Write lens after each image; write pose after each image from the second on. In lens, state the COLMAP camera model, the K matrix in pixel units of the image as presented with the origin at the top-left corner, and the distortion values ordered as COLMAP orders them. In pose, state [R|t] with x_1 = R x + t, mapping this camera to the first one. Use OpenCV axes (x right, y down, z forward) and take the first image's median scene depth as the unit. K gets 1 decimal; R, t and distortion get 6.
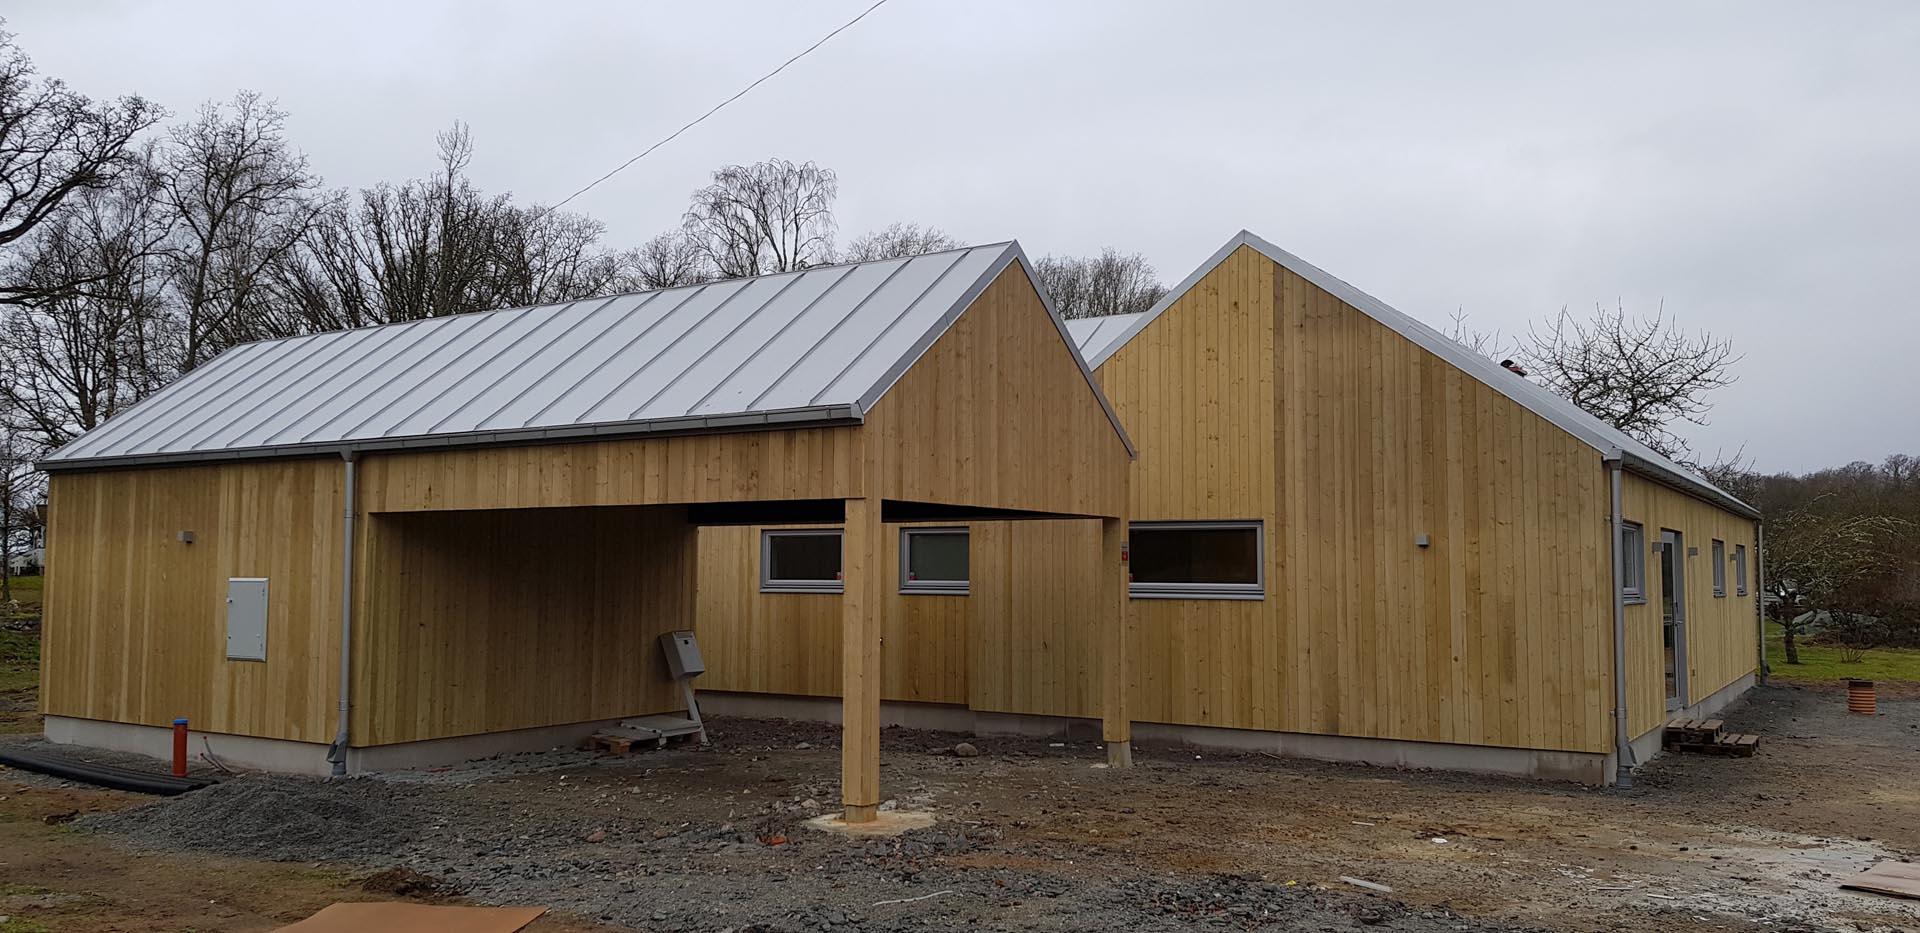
lens RADIAL K [[1491.4, 0, 934.3], [0, 1491.4, 460.5], [0, 0, 1]] dist [0.085887, -0.147243]
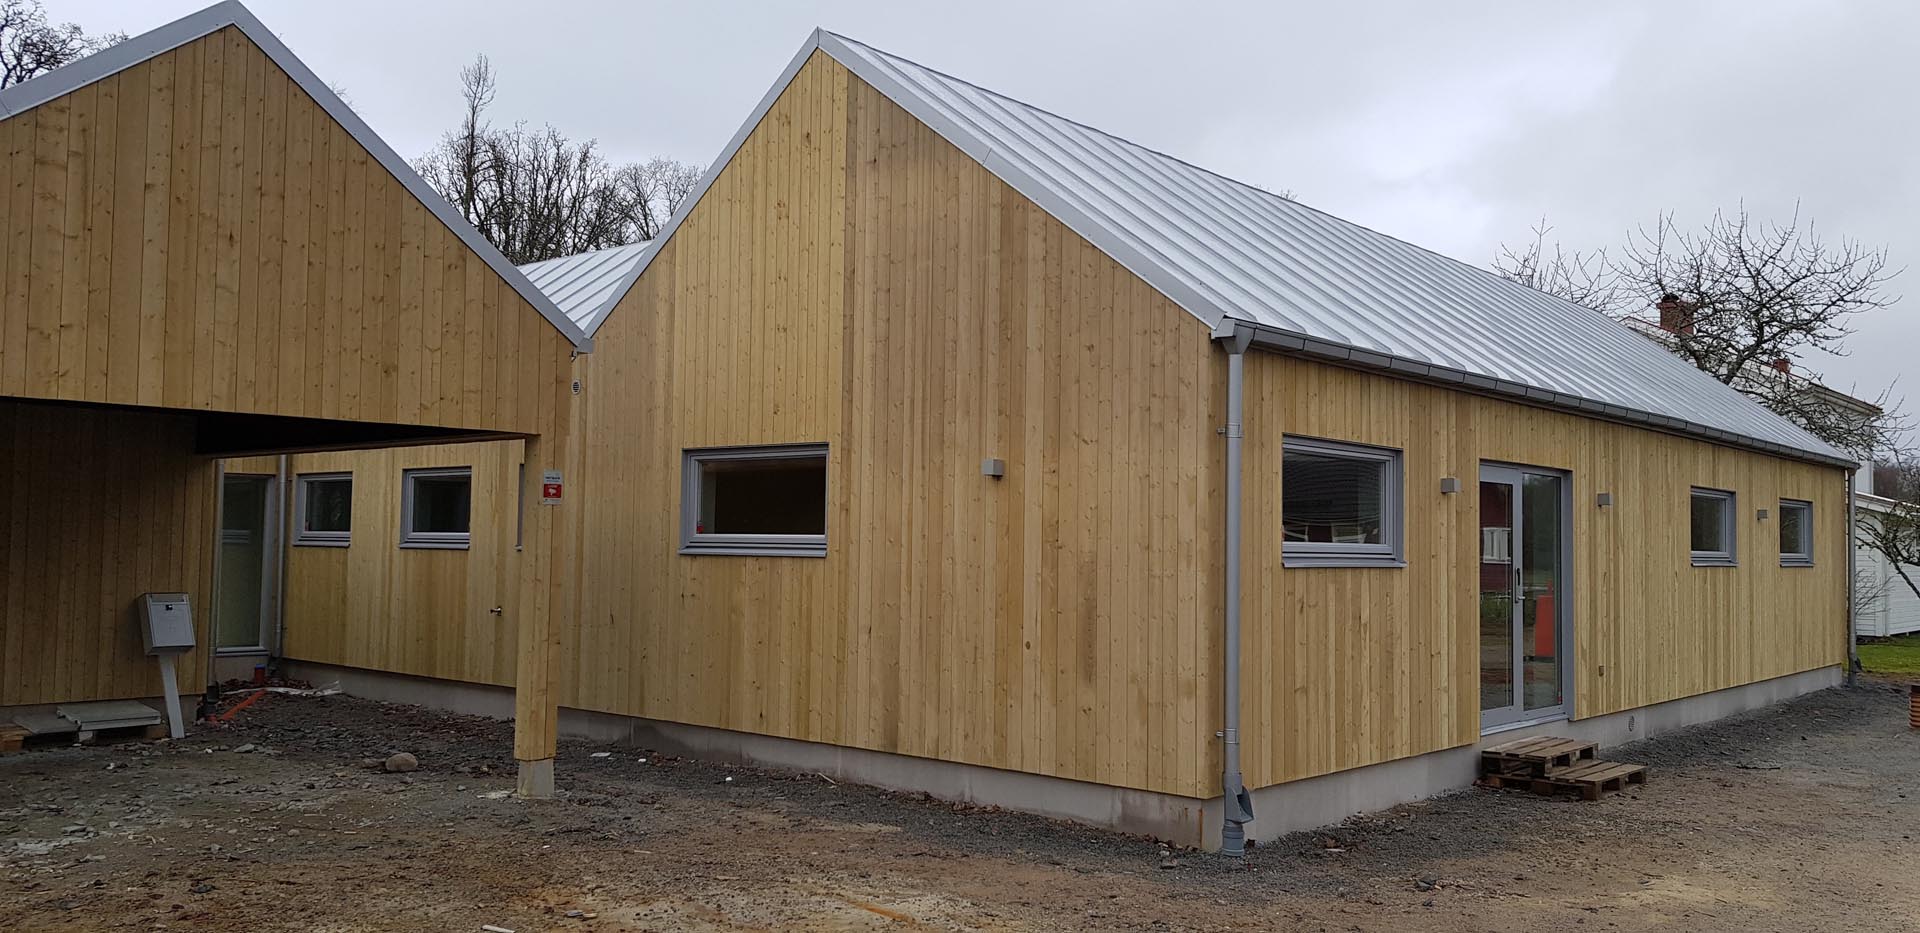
lens RADIAL K [[1455.2, 0, 1007.1], [0, 1455.2, 479.8], [0, 0, 1]] dist [0.170018, -0.320325]
pose [[0.989093, 0.002308, -0.147274, 0.412950], [0.002110, 0.999552, 0.029839, 0.037411], [0.147277, -0.029824, 0.988646, 0.344896]]
